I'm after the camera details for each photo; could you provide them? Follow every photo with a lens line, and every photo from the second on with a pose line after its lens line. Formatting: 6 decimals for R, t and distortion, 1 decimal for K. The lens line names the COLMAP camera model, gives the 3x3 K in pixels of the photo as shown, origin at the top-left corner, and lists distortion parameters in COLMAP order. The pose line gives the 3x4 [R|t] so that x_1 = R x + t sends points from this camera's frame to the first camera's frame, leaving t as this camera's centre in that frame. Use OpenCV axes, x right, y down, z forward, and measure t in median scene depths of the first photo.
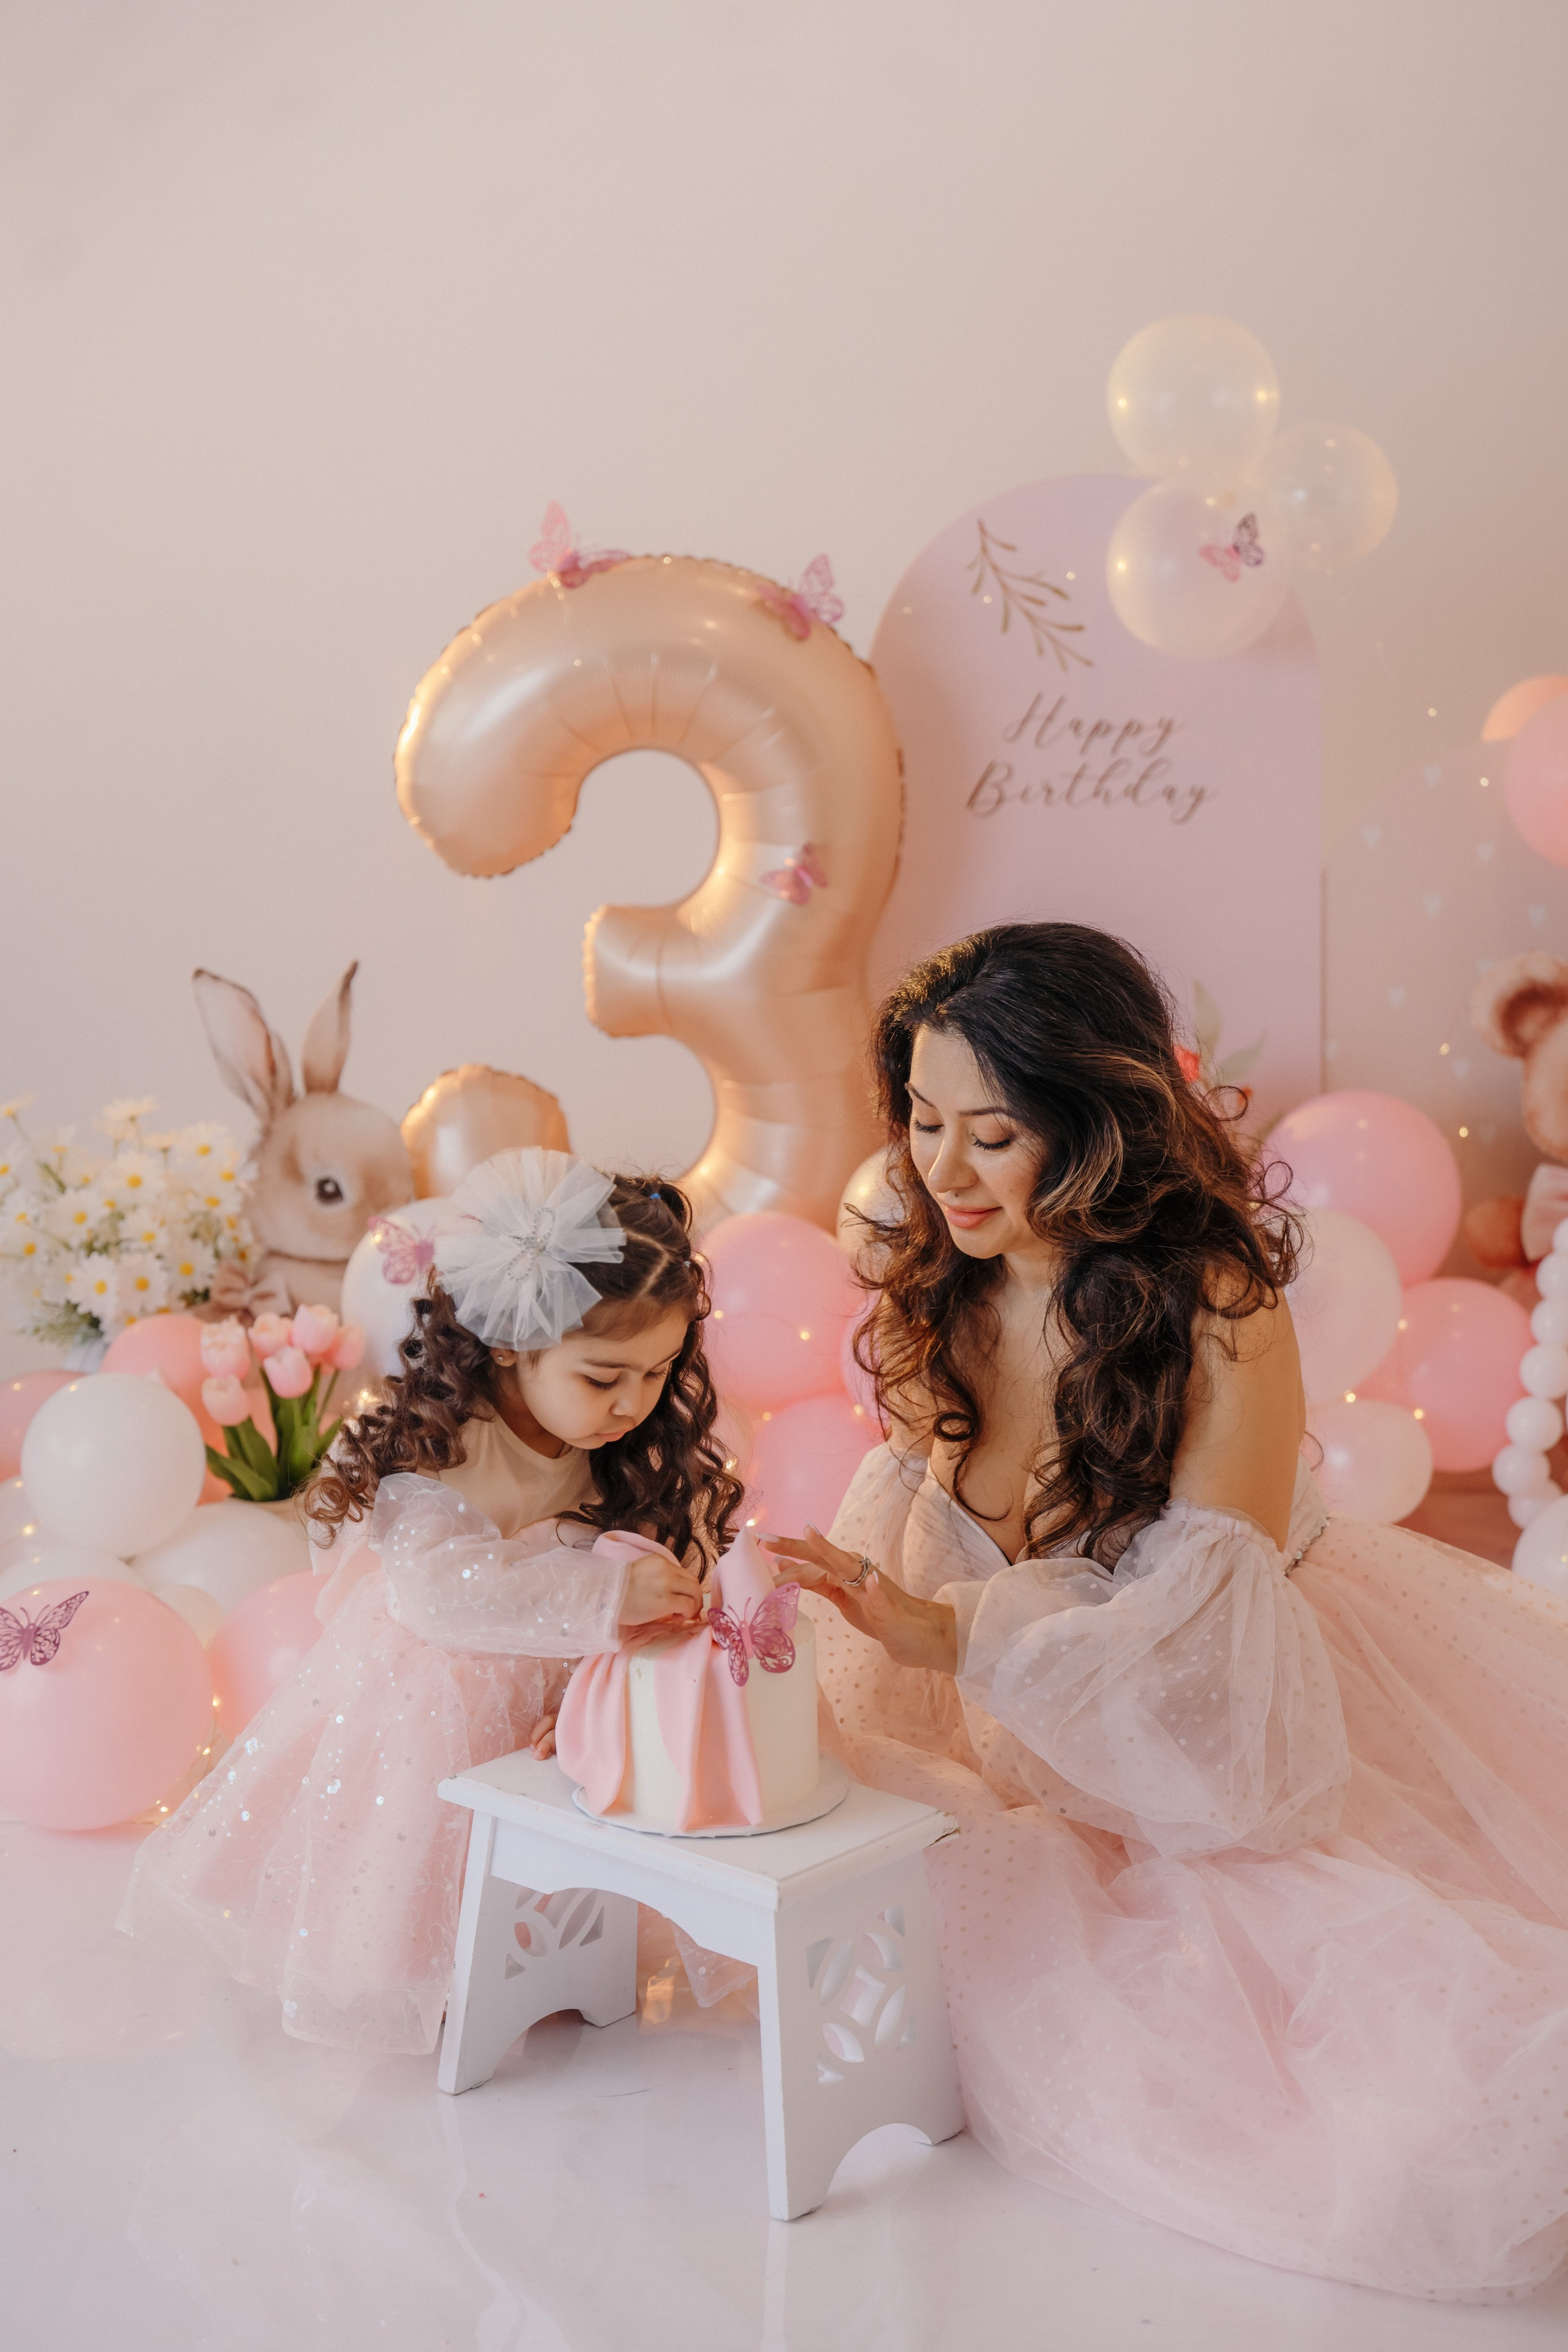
lens RADIAL K [[4688.5, 0, 801.0], [0, 4688.5, 1190.5], [0, 0, 1]] dist [-0.005303, 0.000000]
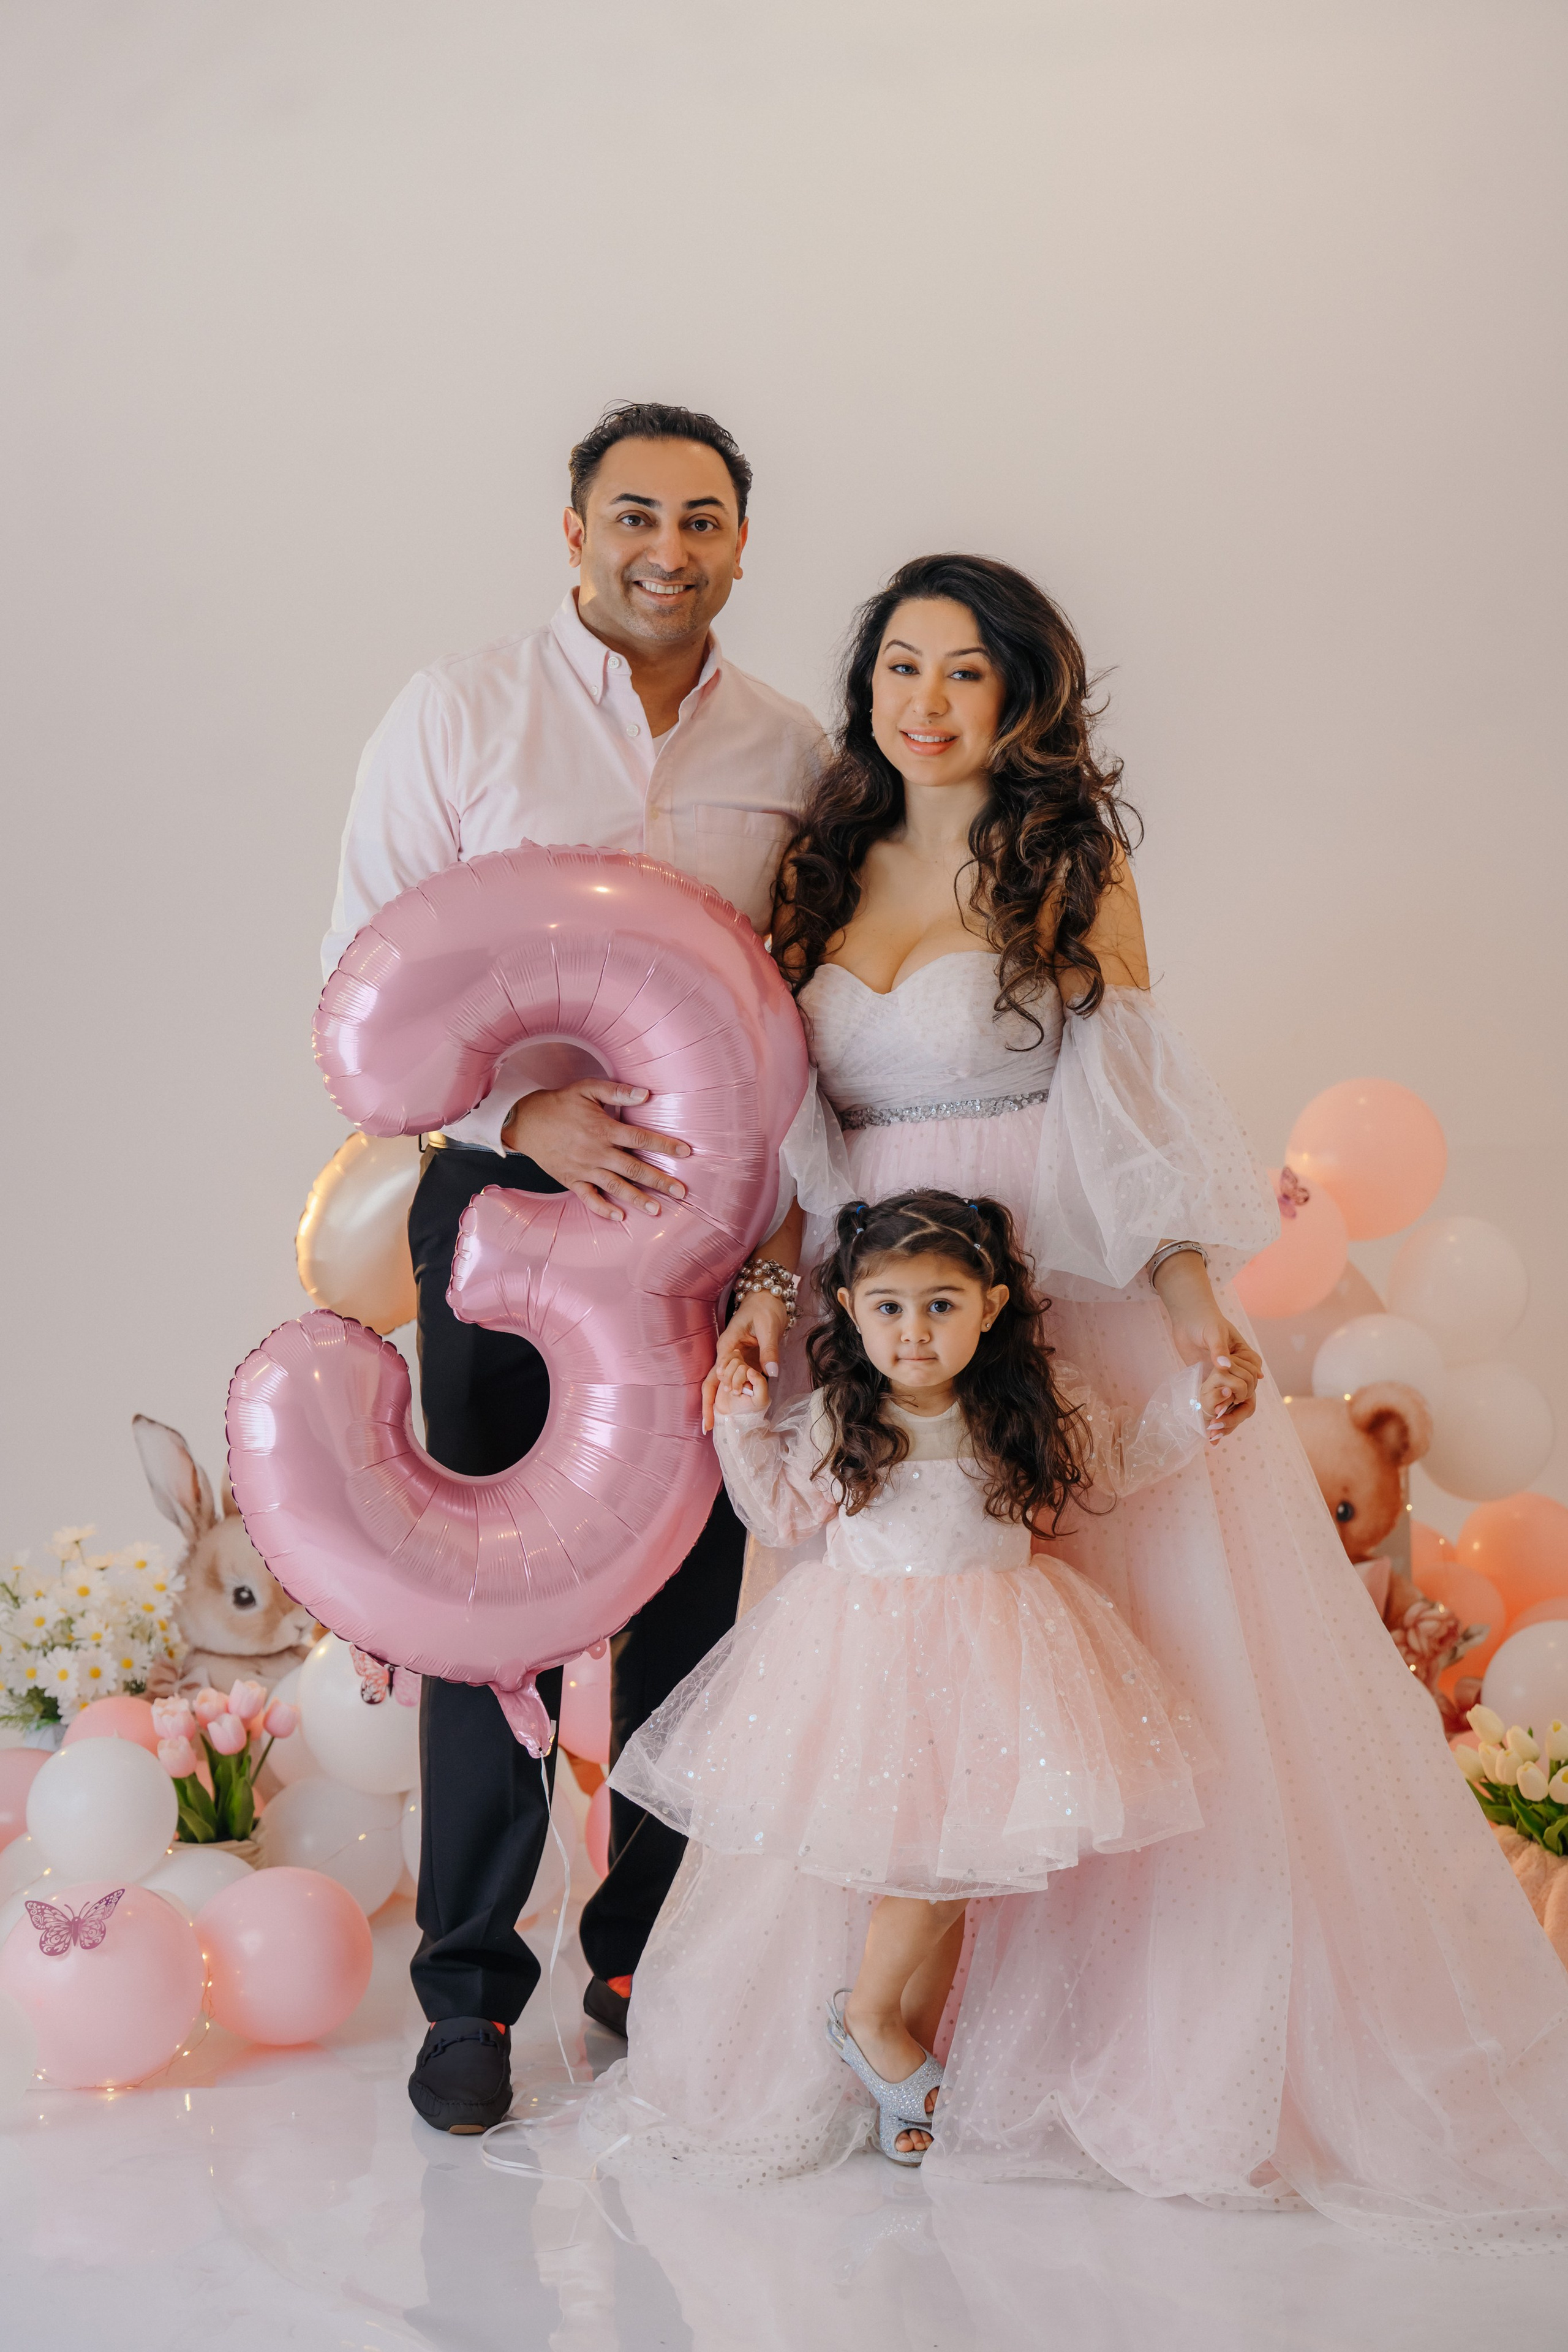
lens RADIAL K [[4688.5, 0, 820.7], [0, 4688.5, 1149.1], [0, 0, 1]] dist [-0.005303, 0.000000]
pose [[0.997303, -0.014340, 0.071980, -0.037978], [0.024019, 0.990492, -0.135456, 0.053245], [-0.069353, 0.136819, 0.988165, -0.222257]]
